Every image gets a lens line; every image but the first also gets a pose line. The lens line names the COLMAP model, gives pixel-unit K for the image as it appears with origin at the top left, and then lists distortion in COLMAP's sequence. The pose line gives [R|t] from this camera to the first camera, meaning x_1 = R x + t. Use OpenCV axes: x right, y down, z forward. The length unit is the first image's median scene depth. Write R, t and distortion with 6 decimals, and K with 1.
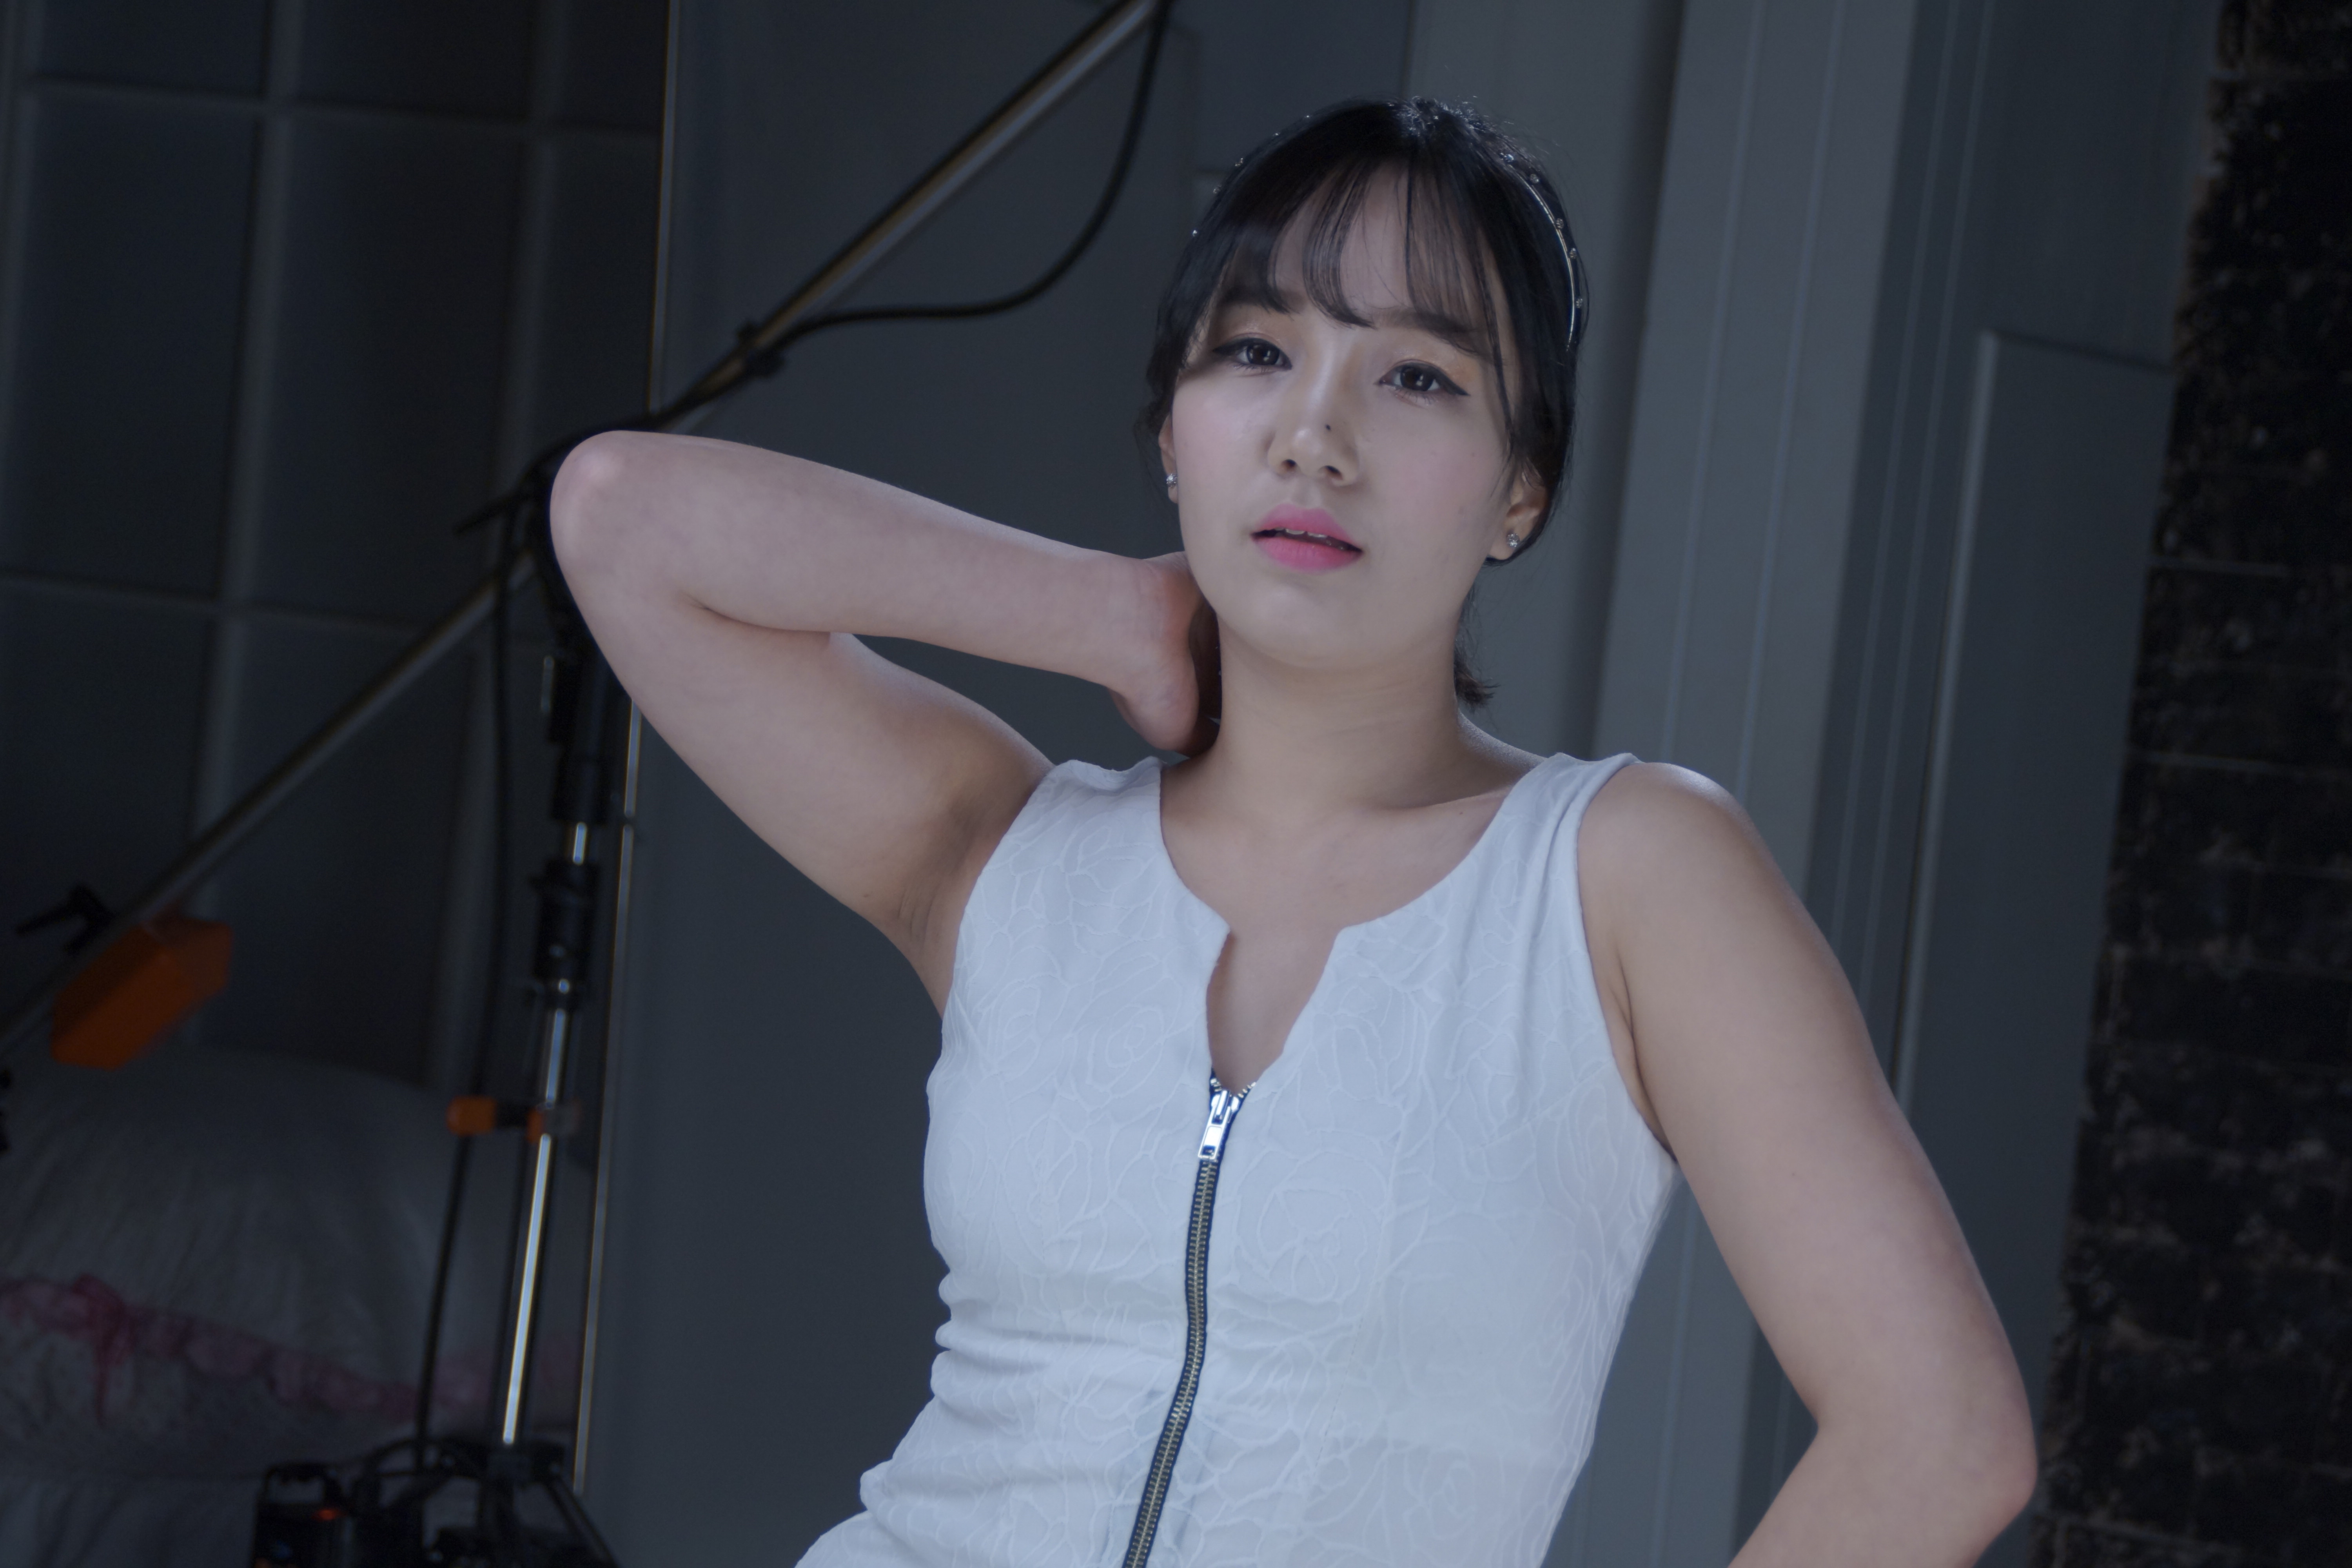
lens RADIAL K [[6117.1, 0, 1218.3], [0, 6117.1, 805.5], [0, 0, 1]] dist [0.608937, 0.000000]
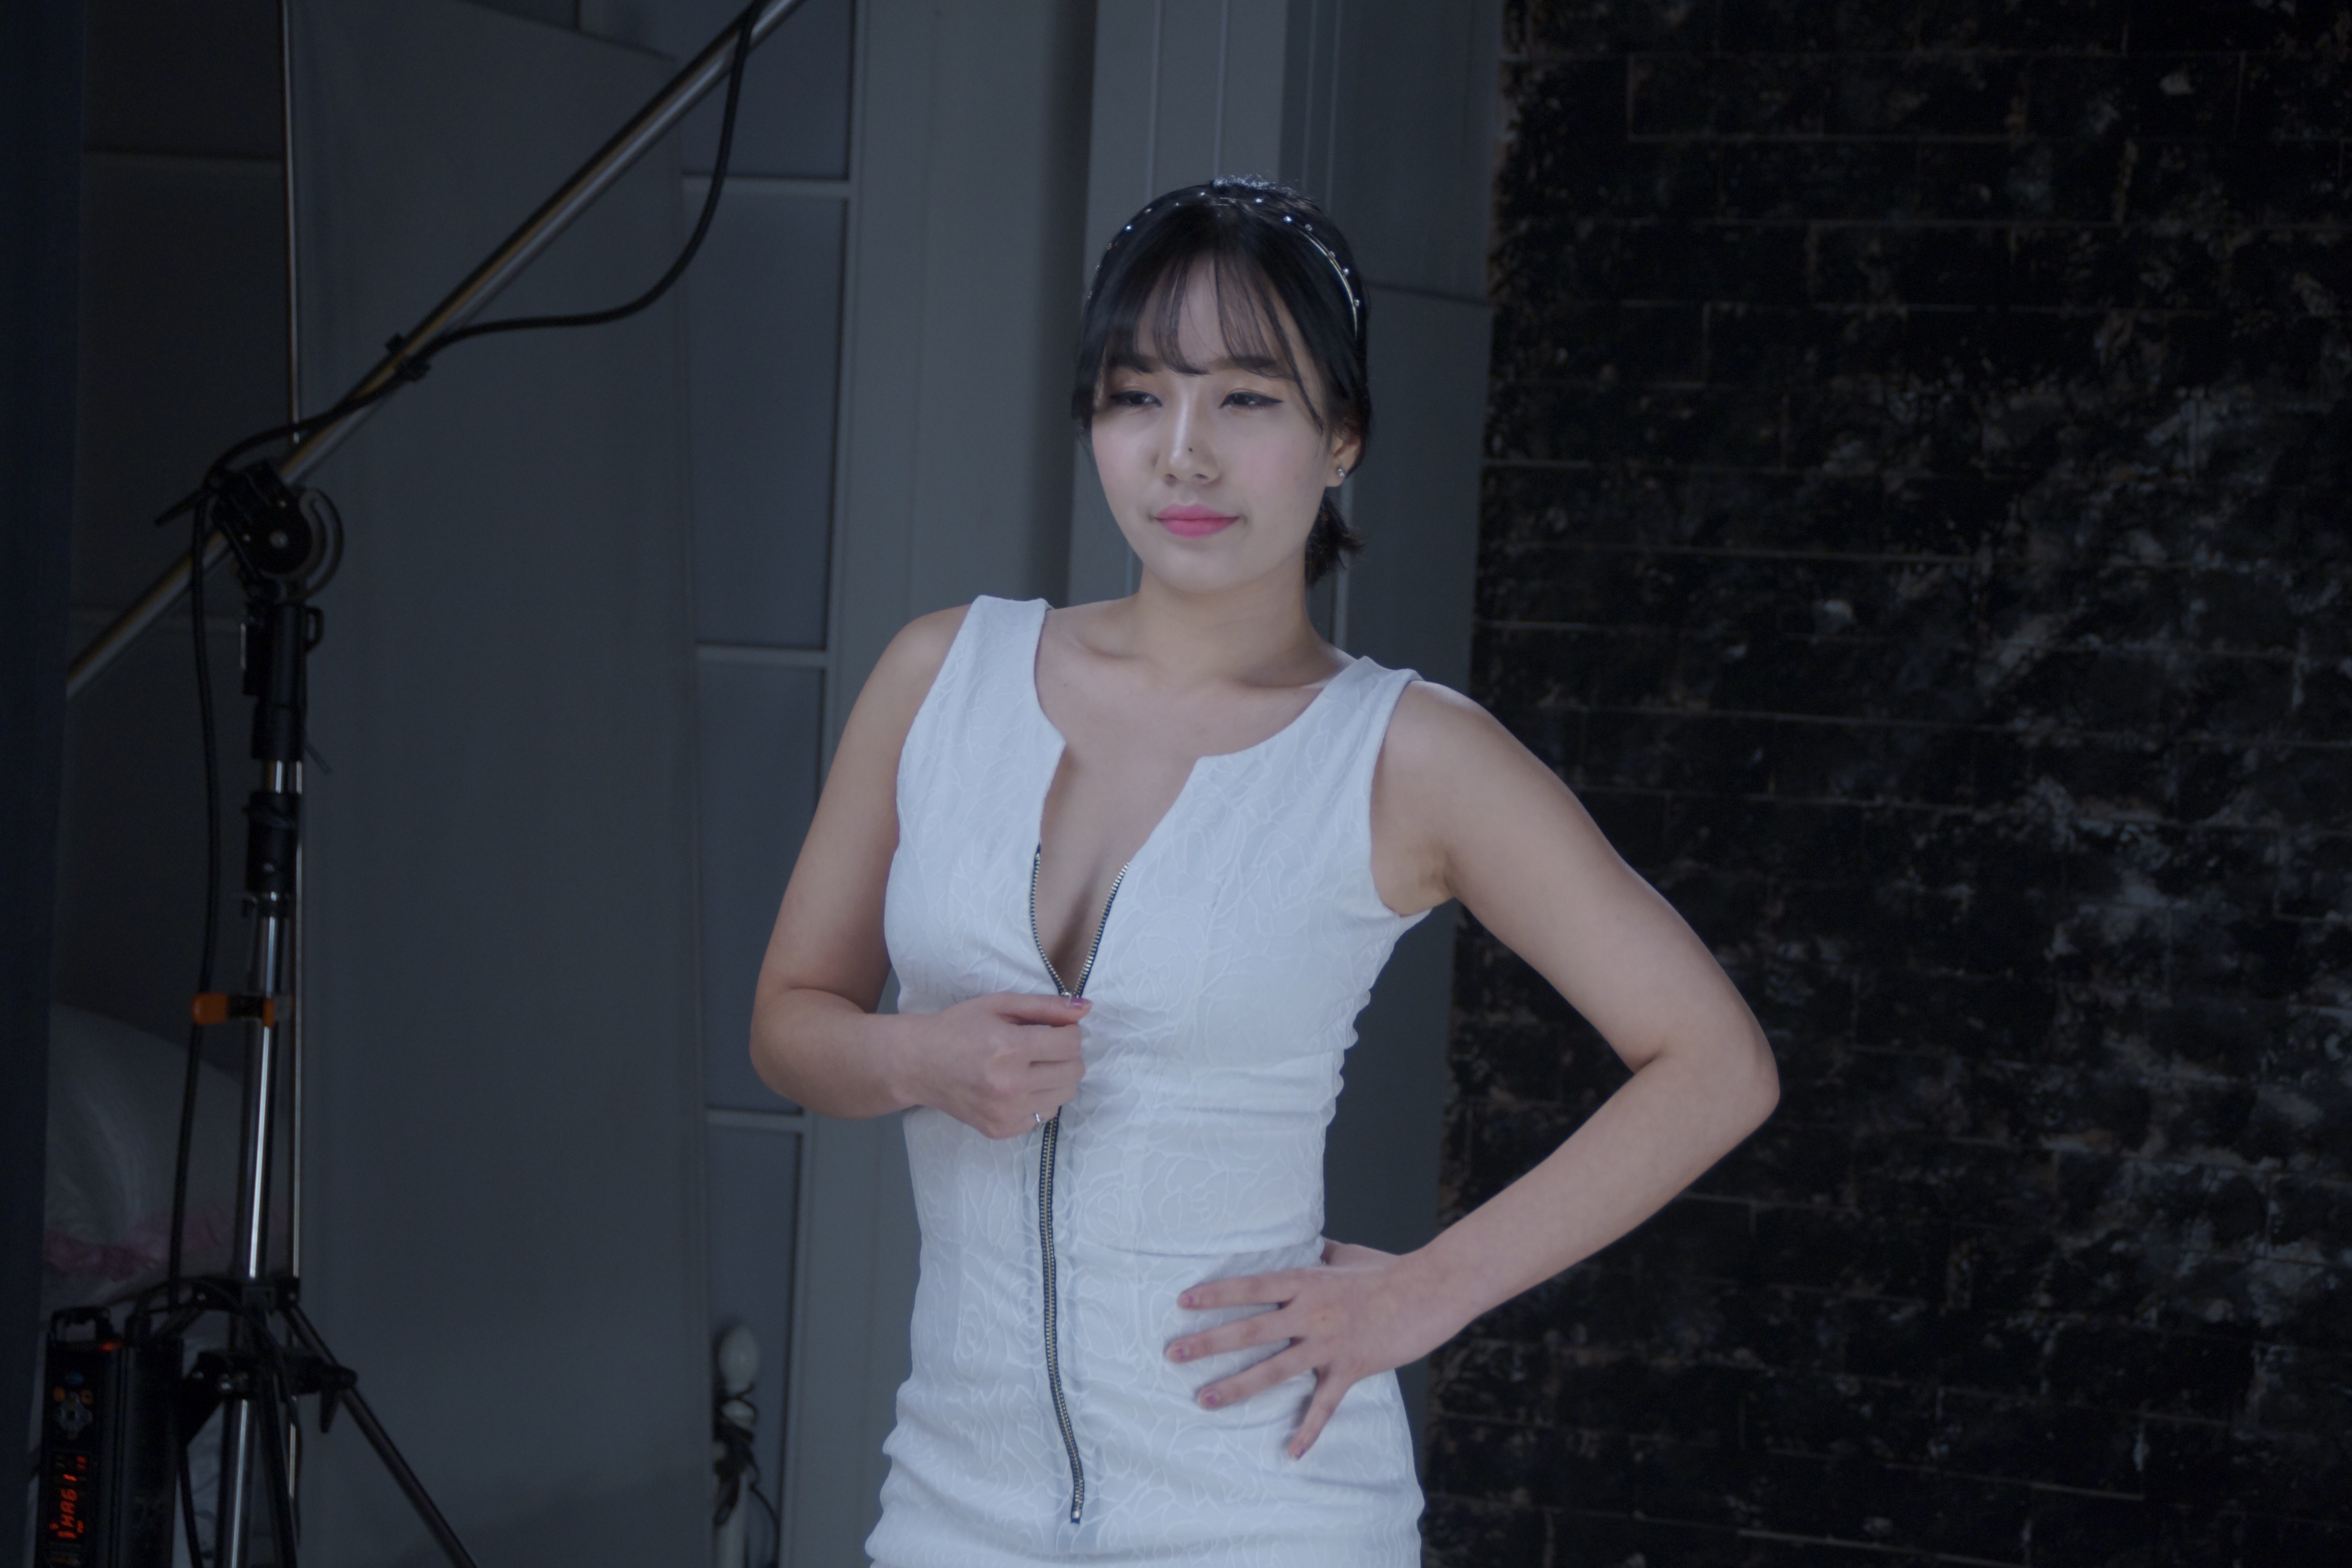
lens RADIAL K [[6117.1, 0, 1181.2], [0, 6117.1, 786.9], [0, 0, 1]] dist [0.608937, 0.000000]
pose [[0.987895, -0.071179, 0.137827, -0.078224], [0.069874, 0.997453, 0.014290, 0.002629], [-0.138493, -0.004487, 0.990353, -0.179507]]
